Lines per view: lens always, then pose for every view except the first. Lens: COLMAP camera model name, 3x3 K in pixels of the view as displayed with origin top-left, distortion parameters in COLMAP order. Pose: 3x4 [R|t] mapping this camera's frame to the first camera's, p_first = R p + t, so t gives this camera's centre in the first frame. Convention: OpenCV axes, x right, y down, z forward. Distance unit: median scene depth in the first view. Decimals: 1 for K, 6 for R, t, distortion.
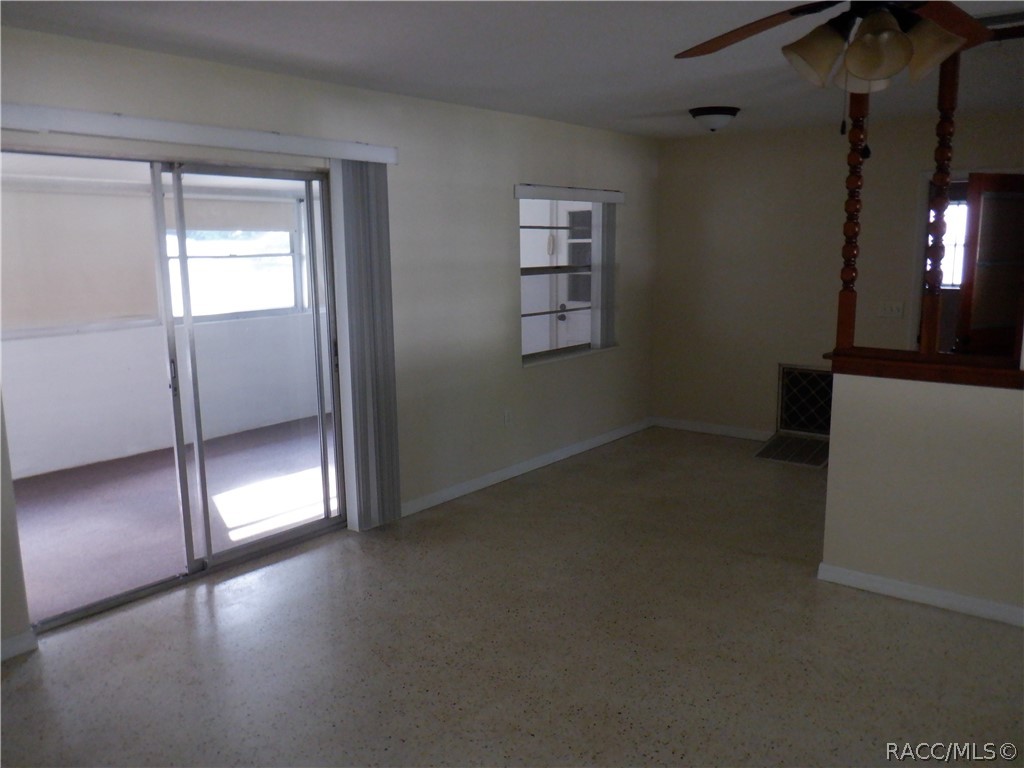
lens RADIAL K [[834.8, 0, 509.4], [0, 834.8, 390.3], [0, 0, 1]] dist [-0.024503, -0.008367]
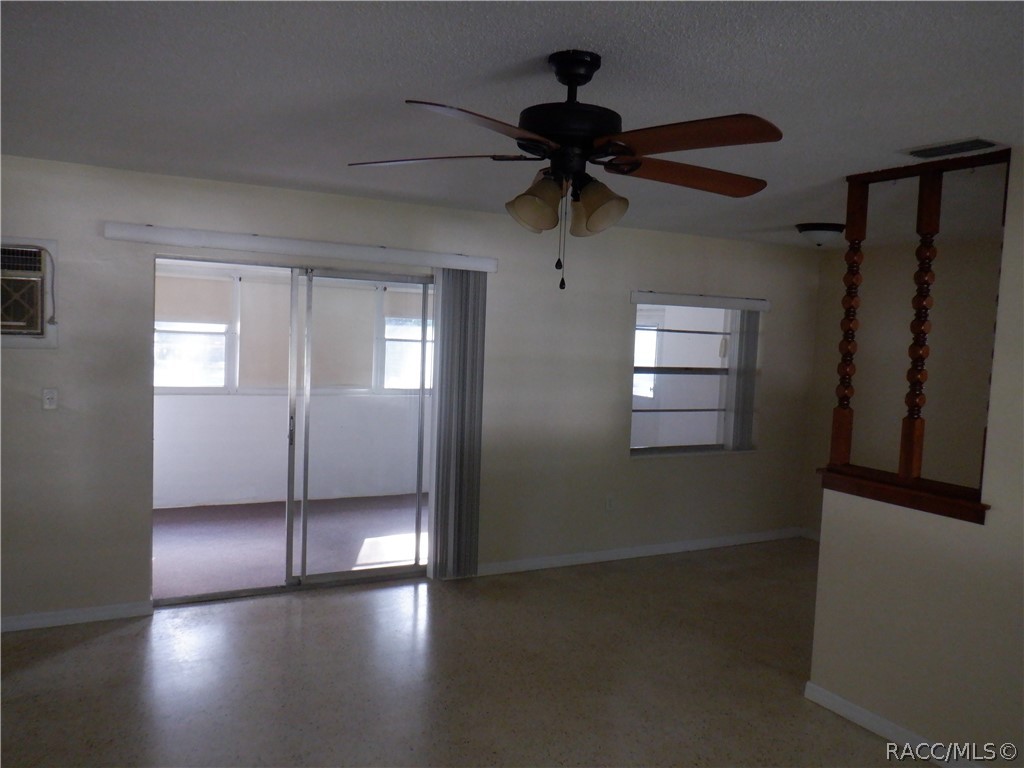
lens RADIAL K [[834.8, 0, 509.4], [0, 834.8, 390.3], [0, 0, 1]] dist [-0.024503, -0.008367]
pose [[0.920334, 0.077026, -0.383474, 0.282461], [-0.118075, 0.989390, -0.084646, -0.005354], [0.372886, 0.123182, 0.919664, -0.053255]]
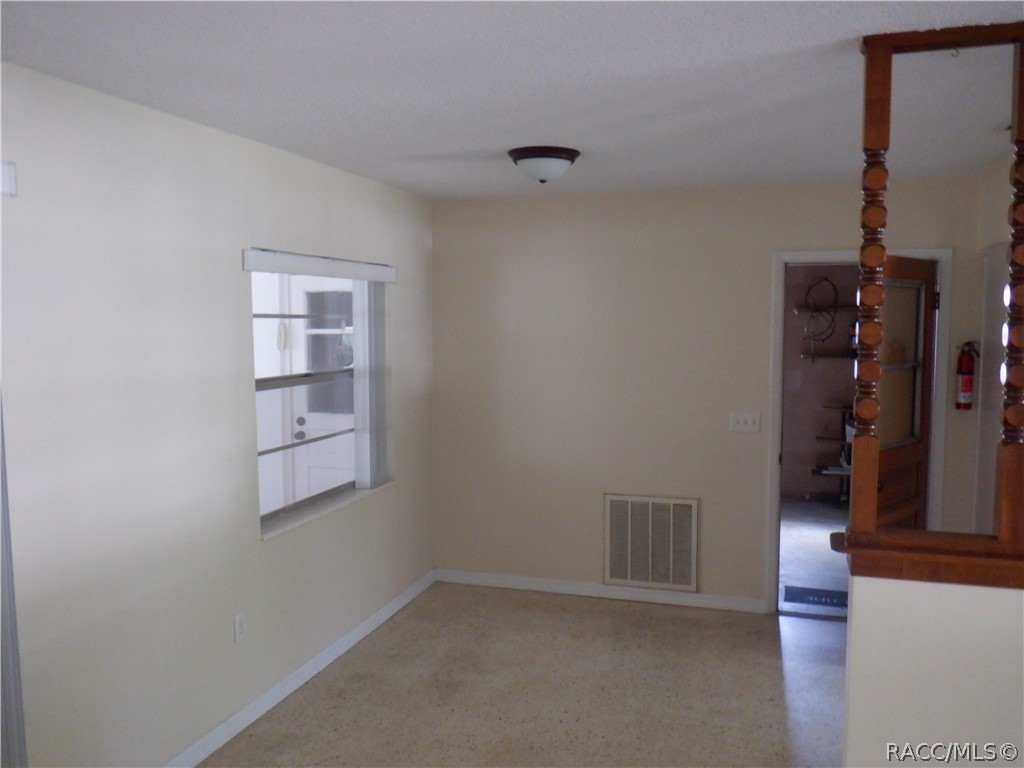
lens RADIAL K [[834.8, 0, 509.4], [0, 834.8, 390.3], [0, 0, 1]] dist [-0.024503, -0.008367]
pose [[0.936364, -0.020869, 0.350411, -0.027022], [0.053342, 0.995098, -0.083277, -0.078087], [-0.346955, 0.096669, 0.932886, 0.356500]]
